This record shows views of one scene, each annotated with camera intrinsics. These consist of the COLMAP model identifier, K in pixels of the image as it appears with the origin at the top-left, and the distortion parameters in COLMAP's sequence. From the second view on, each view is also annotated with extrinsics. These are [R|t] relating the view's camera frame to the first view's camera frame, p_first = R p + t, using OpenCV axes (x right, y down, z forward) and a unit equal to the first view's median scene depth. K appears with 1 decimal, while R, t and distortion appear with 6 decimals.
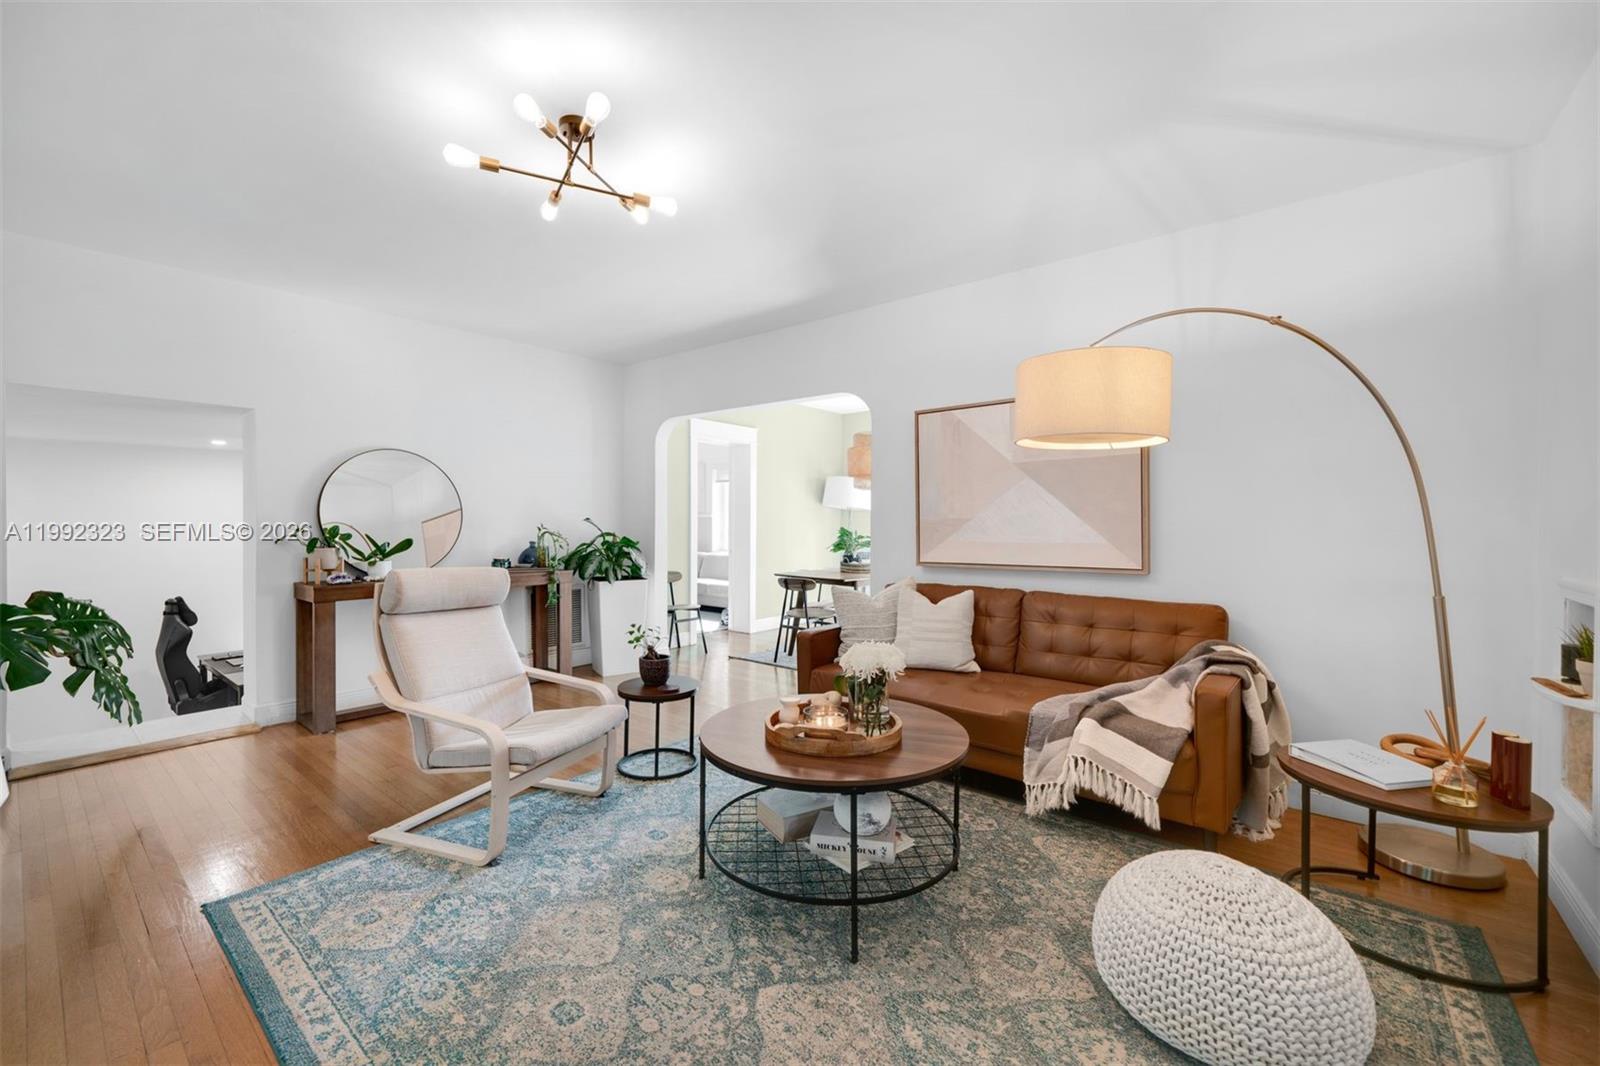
lens RADIAL K [[644.0, 0, 793.5], [0, 644.0, 524.5], [0, 0, 1]] dist [-0.000931, -0.000015]
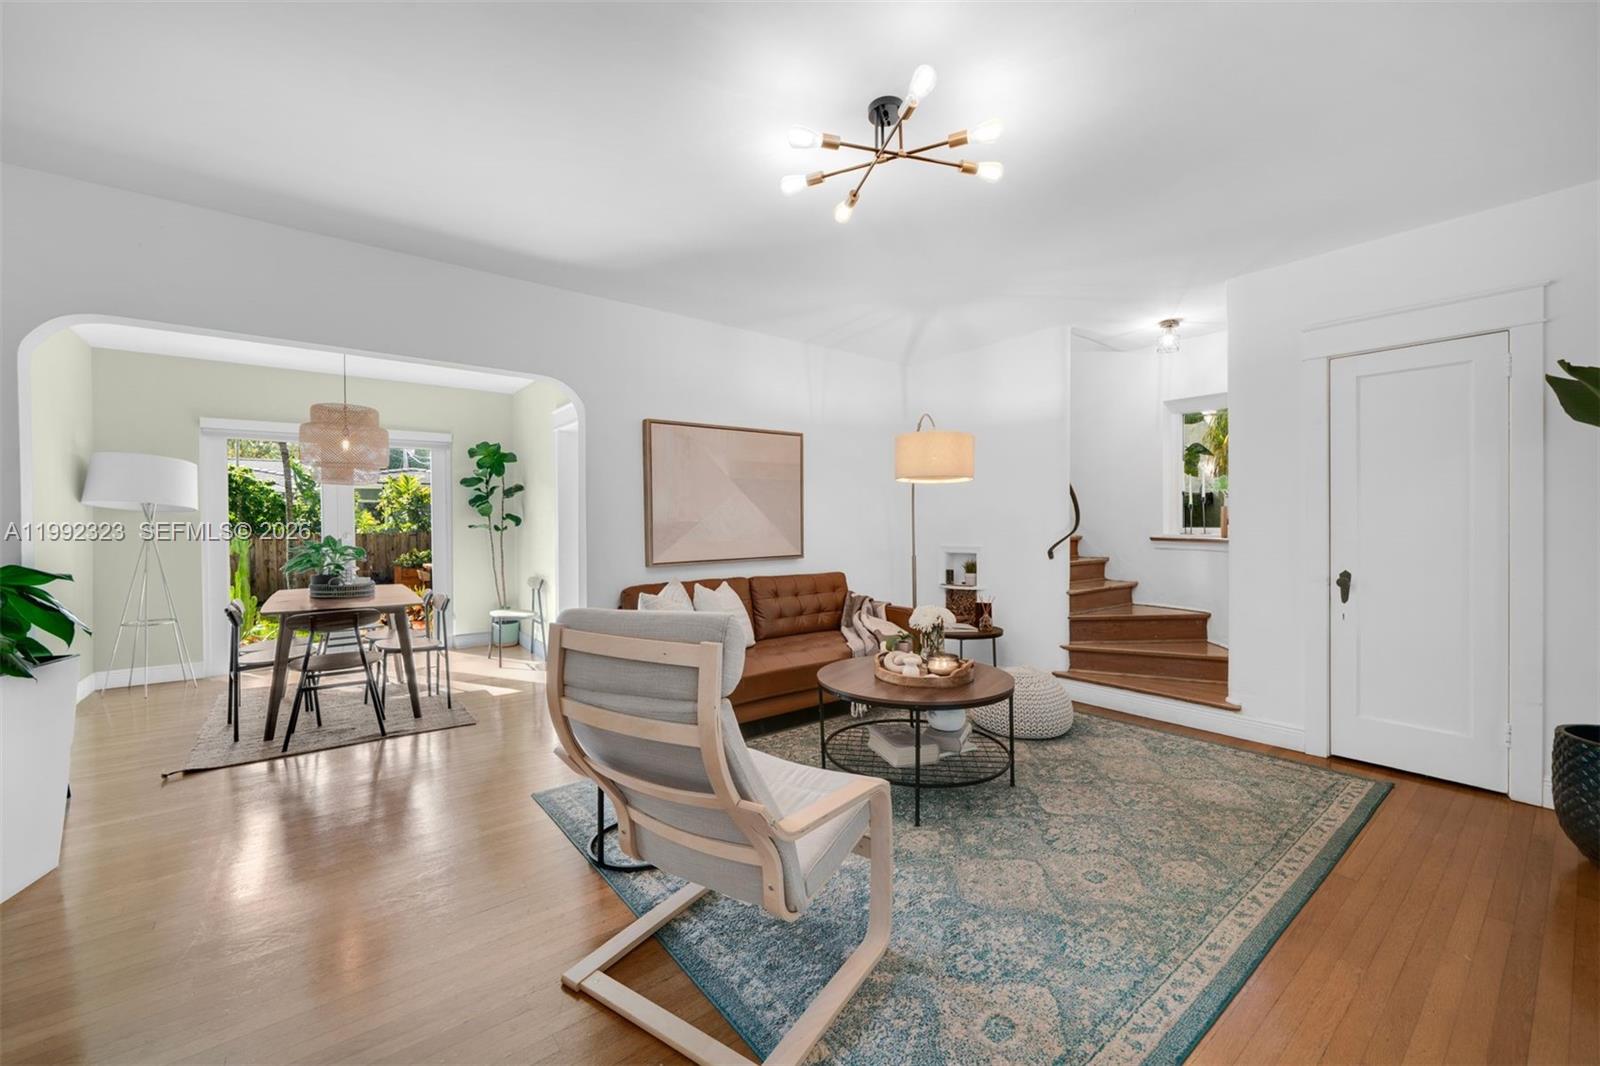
lens RADIAL K [[644.0, 0, 793.5], [0, 644.0, 524.5], [0, 0, 1]] dist [-0.000931, -0.000015]
pose [[0.206479, -0.001490, 0.978450, -1.439898], [0.010707, 0.999942, -0.000737, 0.001428], [-0.978392, 0.010628, 0.206483, 1.053570]]
